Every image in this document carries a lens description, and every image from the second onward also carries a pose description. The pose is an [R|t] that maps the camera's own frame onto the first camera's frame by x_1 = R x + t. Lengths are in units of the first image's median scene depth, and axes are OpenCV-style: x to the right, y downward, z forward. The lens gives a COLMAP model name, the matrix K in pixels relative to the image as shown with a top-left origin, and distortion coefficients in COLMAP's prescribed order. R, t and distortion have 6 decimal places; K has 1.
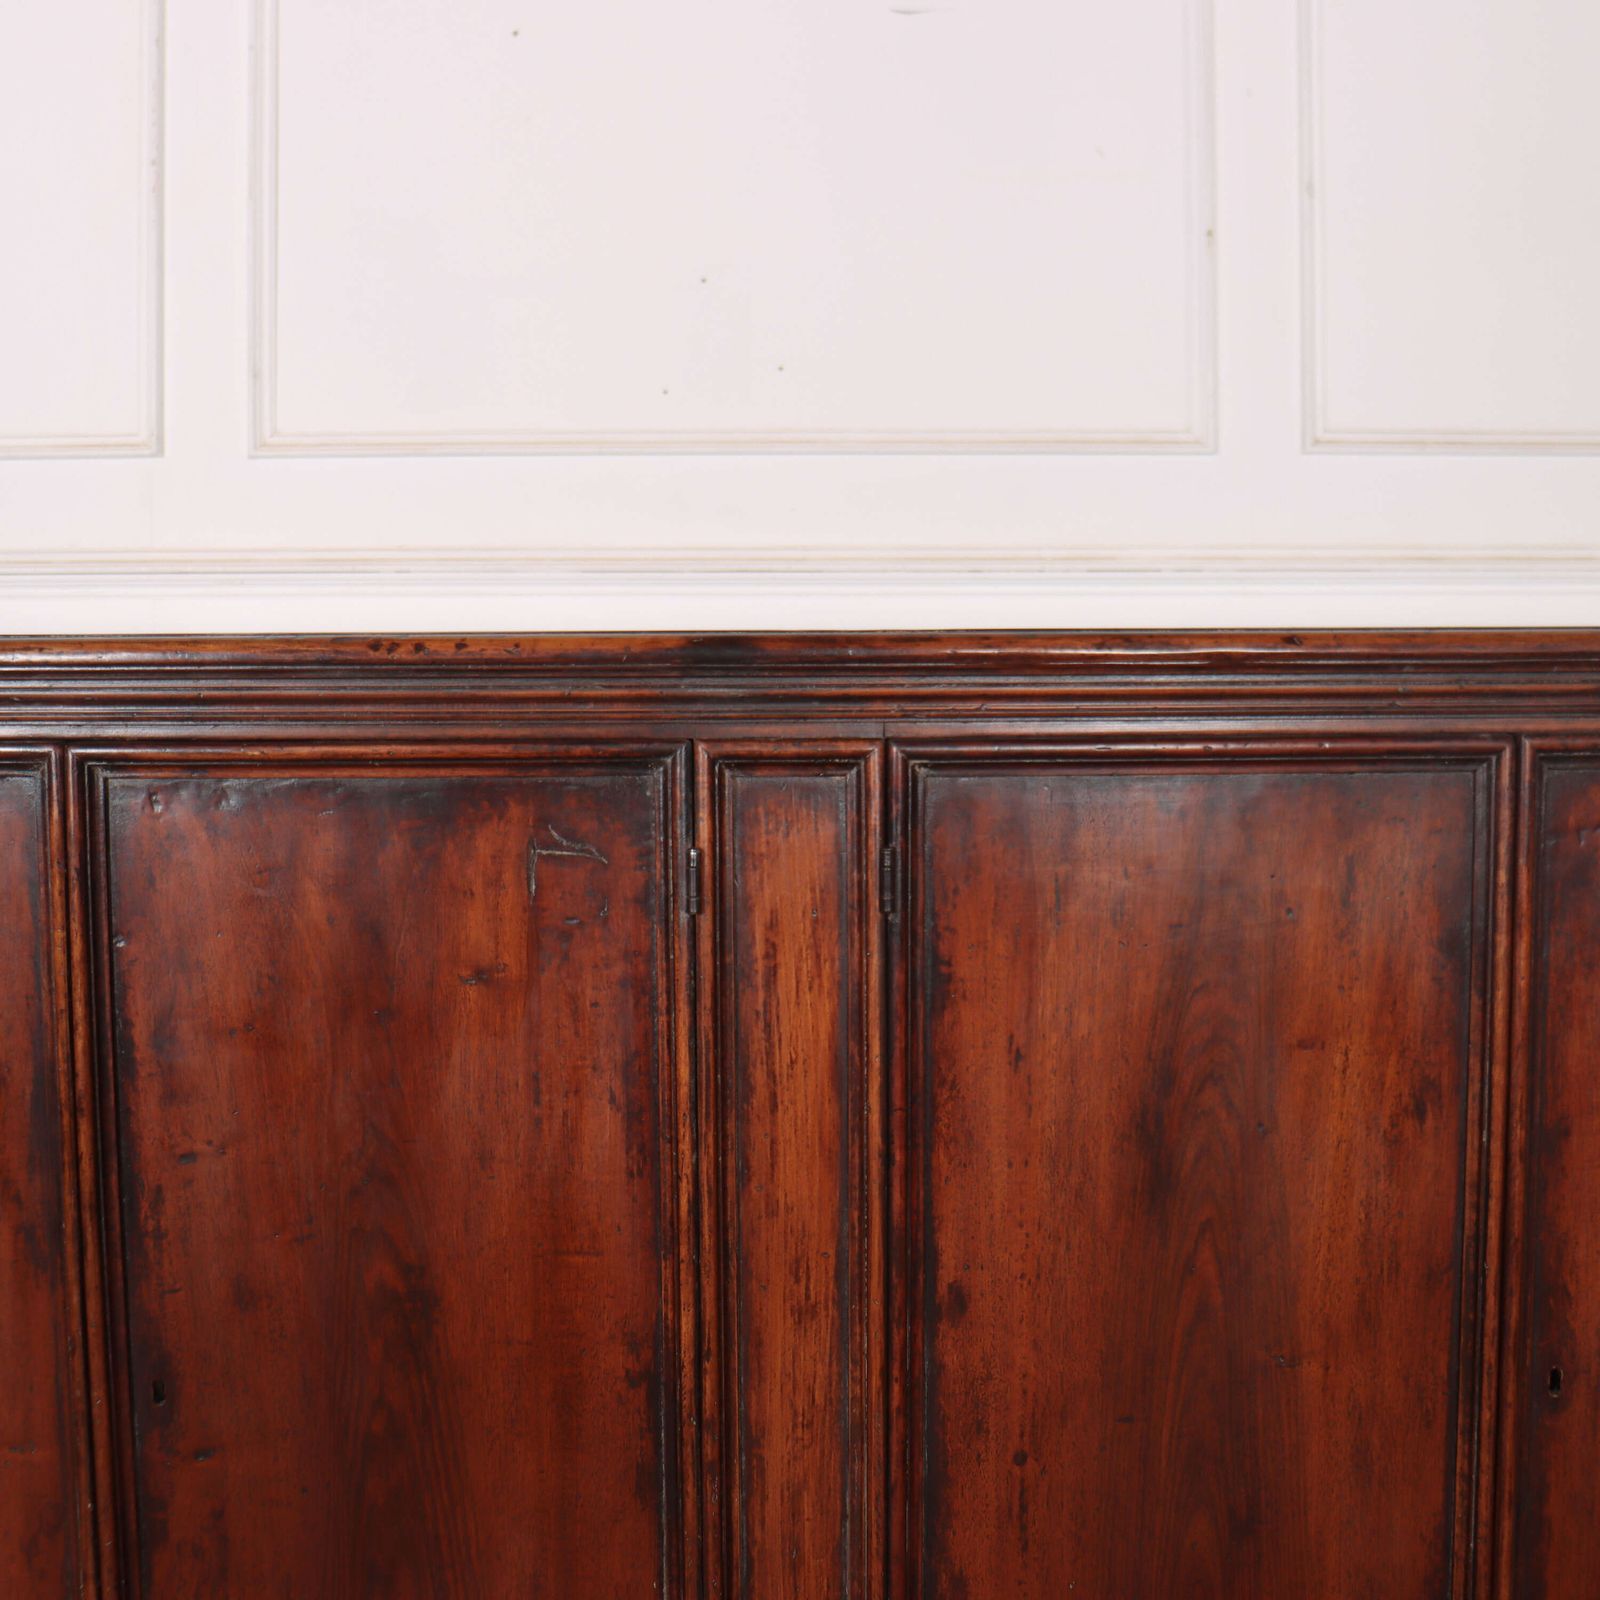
lens RADIAL K [[1999.6, 0, 760.9], [0, 1999.6, 746.4], [0, 0, 1]] dist [-0.177198, 0.131480]
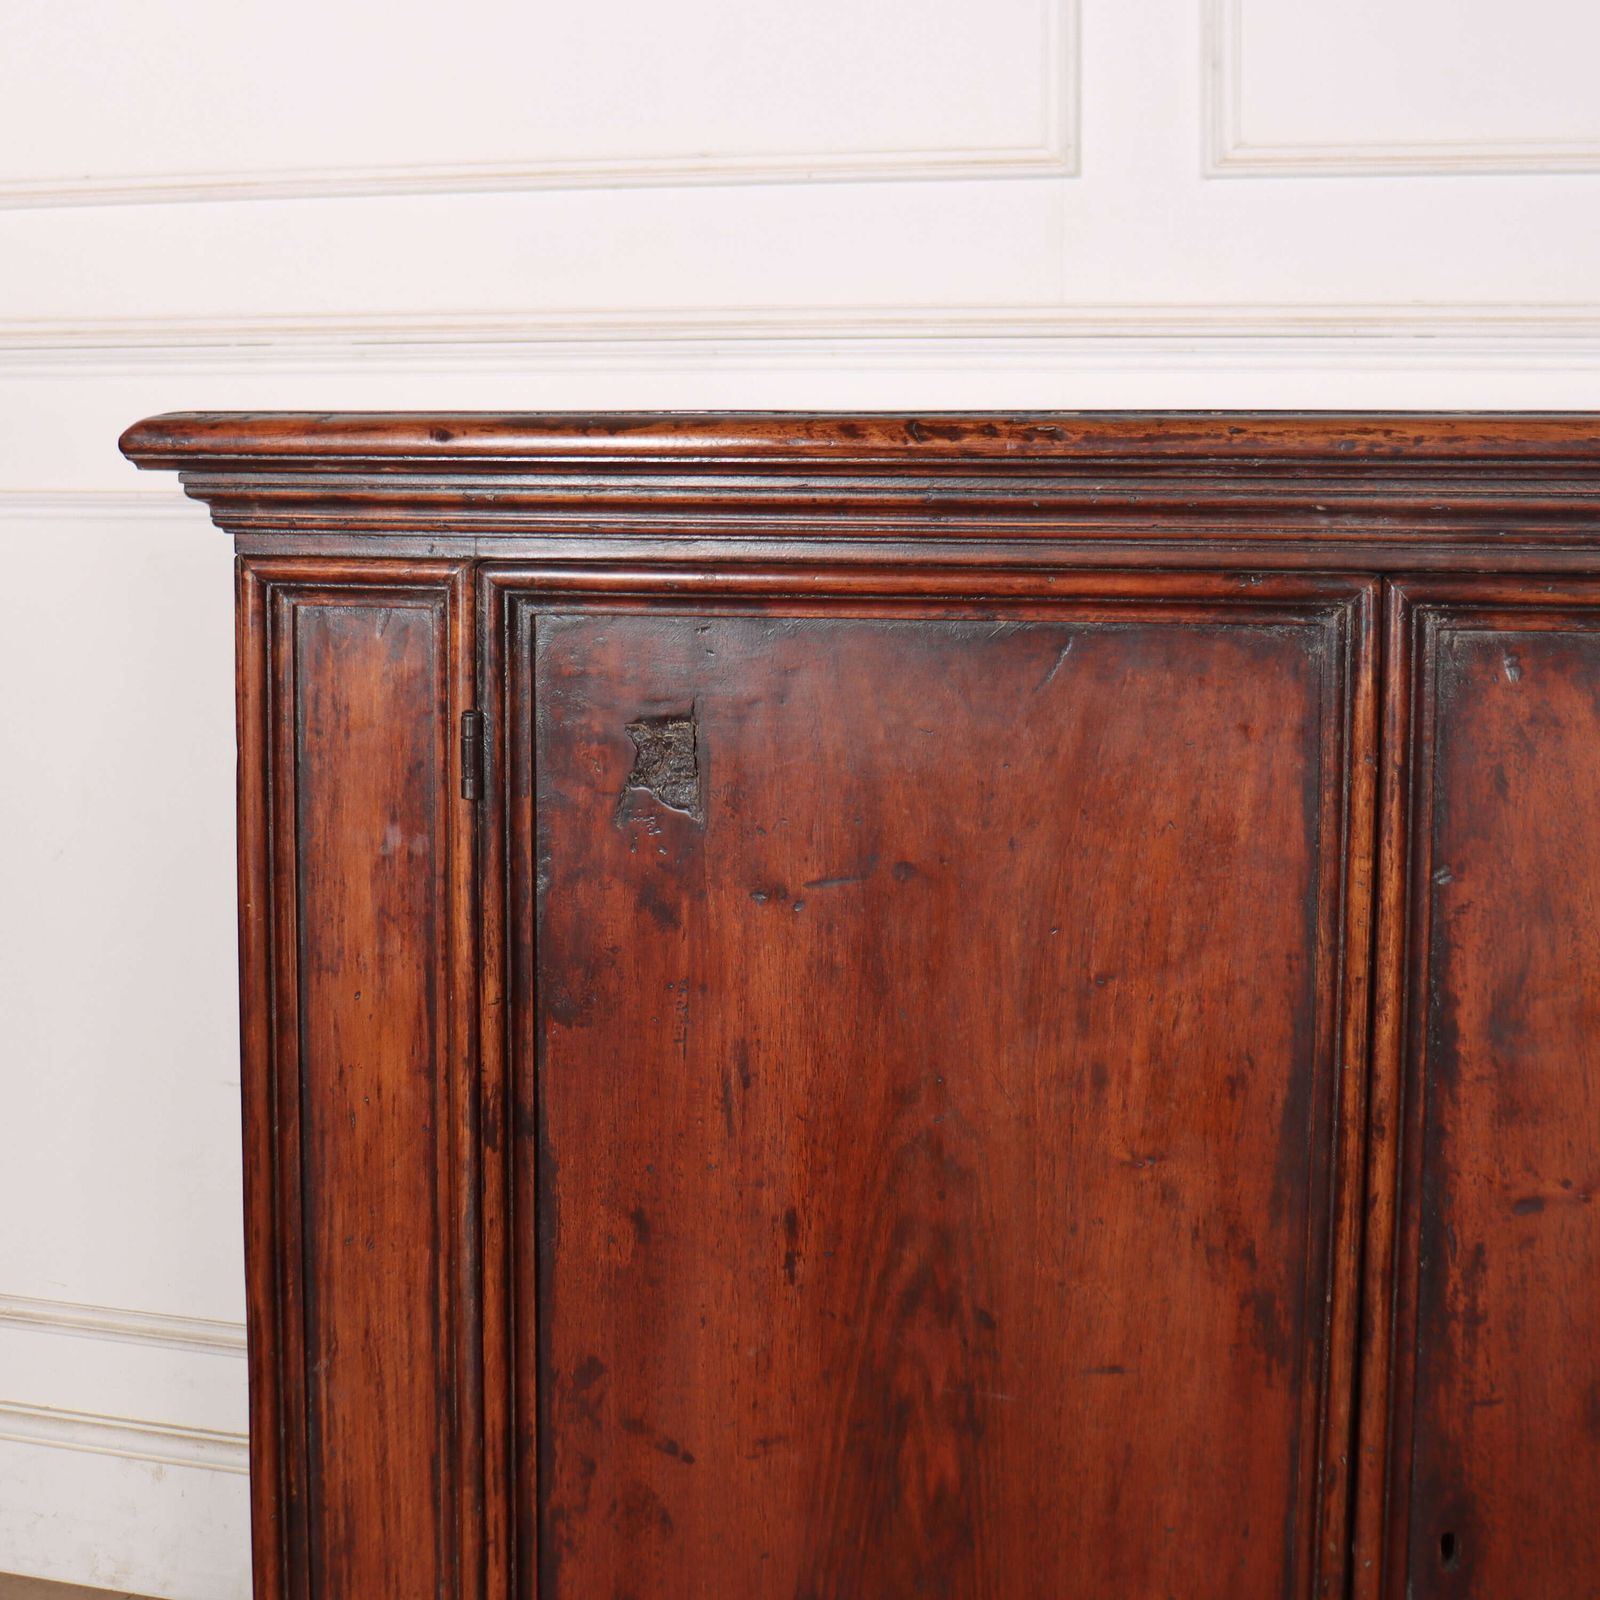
lens RADIAL K [[2440.2, 0, 618.0], [0, 2440.2, 605.4], [0, 0, 1]] dist [-0.177000, 0.145762]
pose [[0.967191, 0.017395, -0.253456, -0.394526], [-0.014377, 0.999802, 0.013756, 0.001121], [0.253645, -0.009661, 0.967249, 0.152416]]
